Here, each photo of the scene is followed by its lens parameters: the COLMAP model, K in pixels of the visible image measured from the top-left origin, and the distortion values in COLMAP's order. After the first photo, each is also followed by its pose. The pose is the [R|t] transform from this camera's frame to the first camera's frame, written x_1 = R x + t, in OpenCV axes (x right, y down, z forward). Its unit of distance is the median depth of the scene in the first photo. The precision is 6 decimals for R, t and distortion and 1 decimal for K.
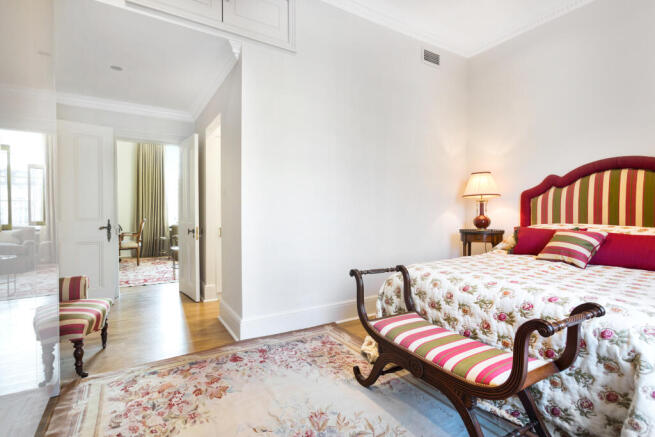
lens RADIAL K [[318.8, 0, 325.4], [0, 318.8, 218.7], [0, 0, 1]] dist [-0.002900, 0.000630]
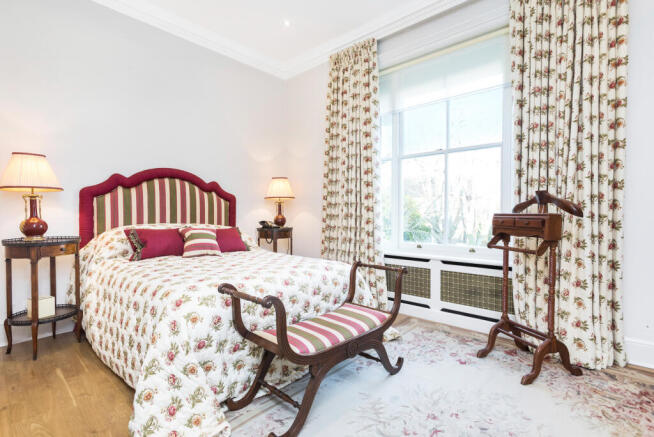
lens RADIAL K [[318.3, 0, 325.6], [0, 318.3, 220.3], [0, 0, 1]] dist [-0.002900, 0.000630]
pose [[-0.252650, -0.016933, 0.967410, -0.368830], [0.020075, 0.999540, 0.022738, -0.008123], [-0.967349, 0.025166, -0.252194, 0.658339]]
